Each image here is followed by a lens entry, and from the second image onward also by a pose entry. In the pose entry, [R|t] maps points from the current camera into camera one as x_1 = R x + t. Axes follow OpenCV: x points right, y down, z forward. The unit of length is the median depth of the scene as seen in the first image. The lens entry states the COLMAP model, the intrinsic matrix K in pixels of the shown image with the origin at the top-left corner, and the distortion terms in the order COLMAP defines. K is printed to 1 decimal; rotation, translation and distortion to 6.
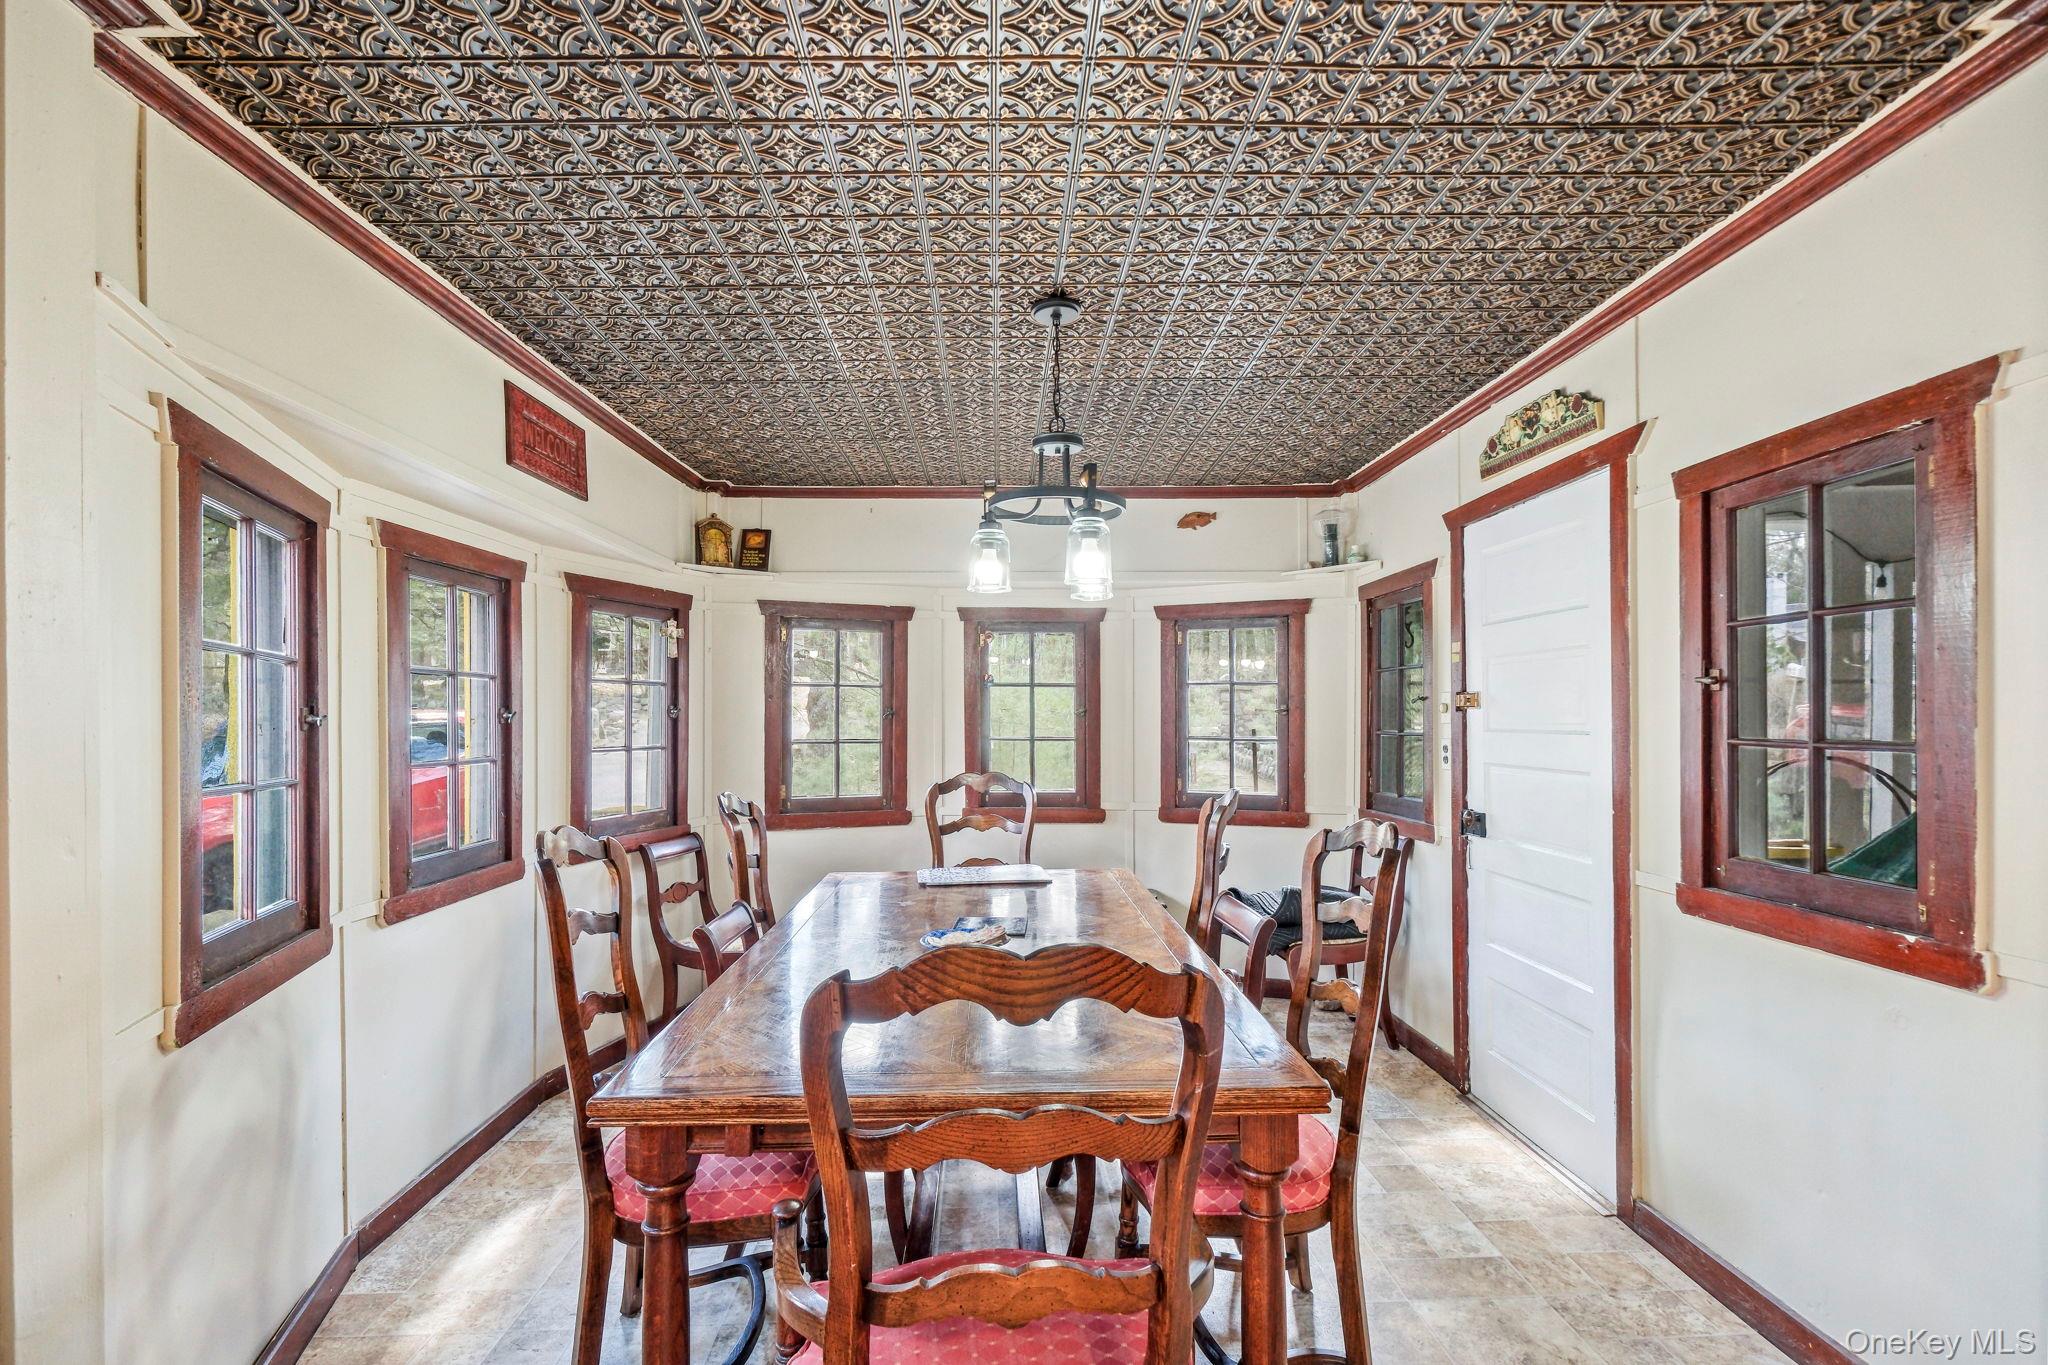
lens RADIAL K [[731.5, 0, 1005.7], [0, 731.5, 717.8], [0, 0, 1]] dist [0.003010, 0.001620]
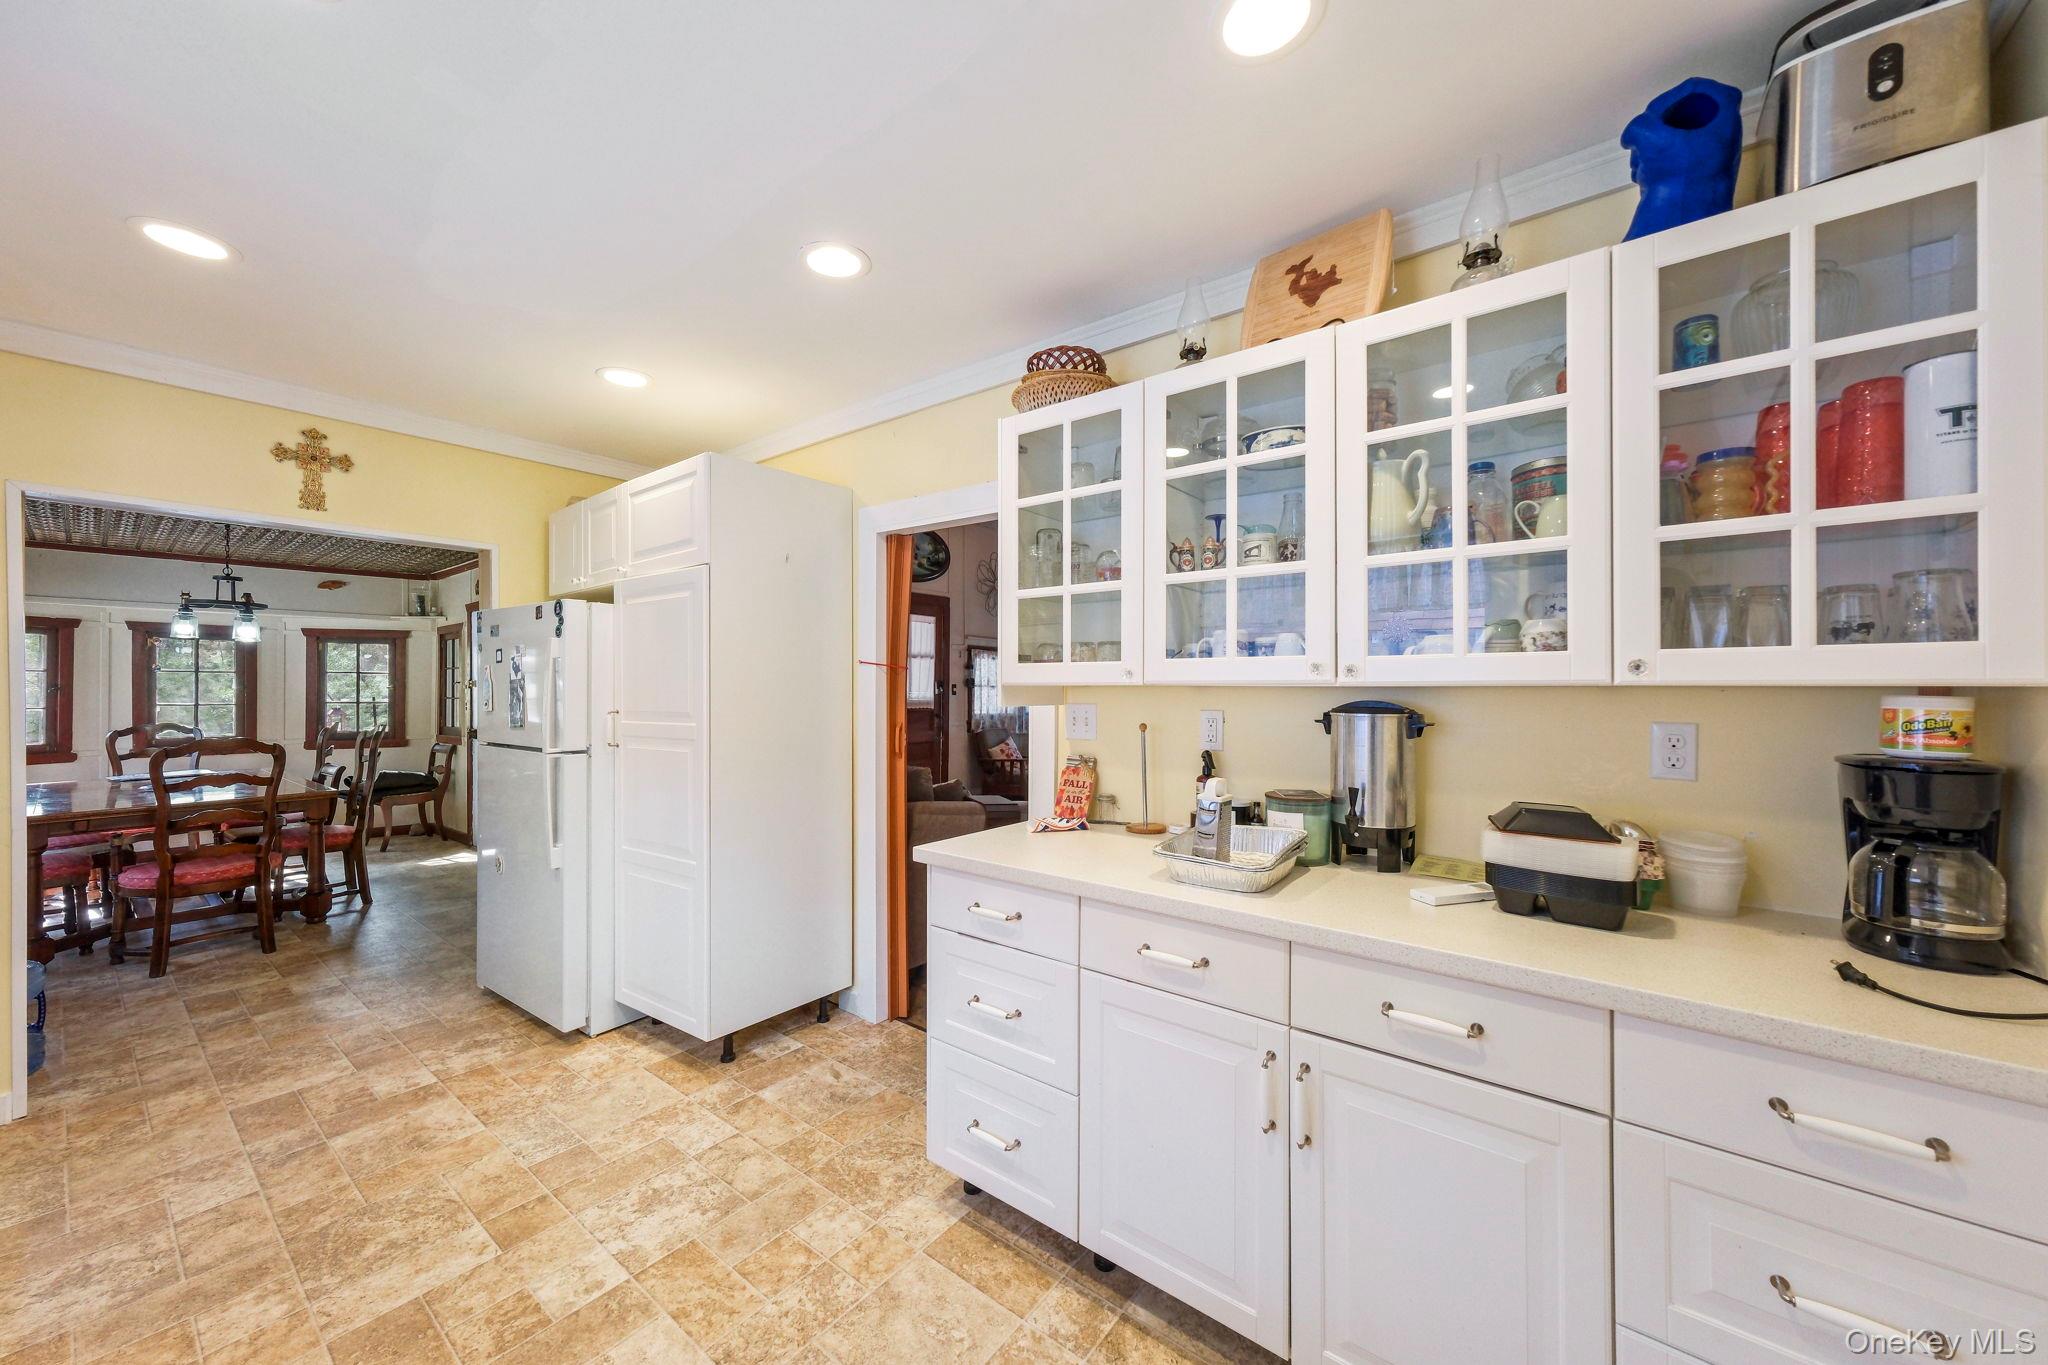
lens RADIAL K [[731.5, 0, 1013.9], [0, 731.5, 682.2], [0, 0, 1]] dist [0.003010, 0.001620]
pose [[0.609090, 0.005936, 0.793079, -0.164647], [-0.000420, 0.999974, -0.007163, -0.010106], [-0.793101, 0.004030, 0.609077, -1.533874]]
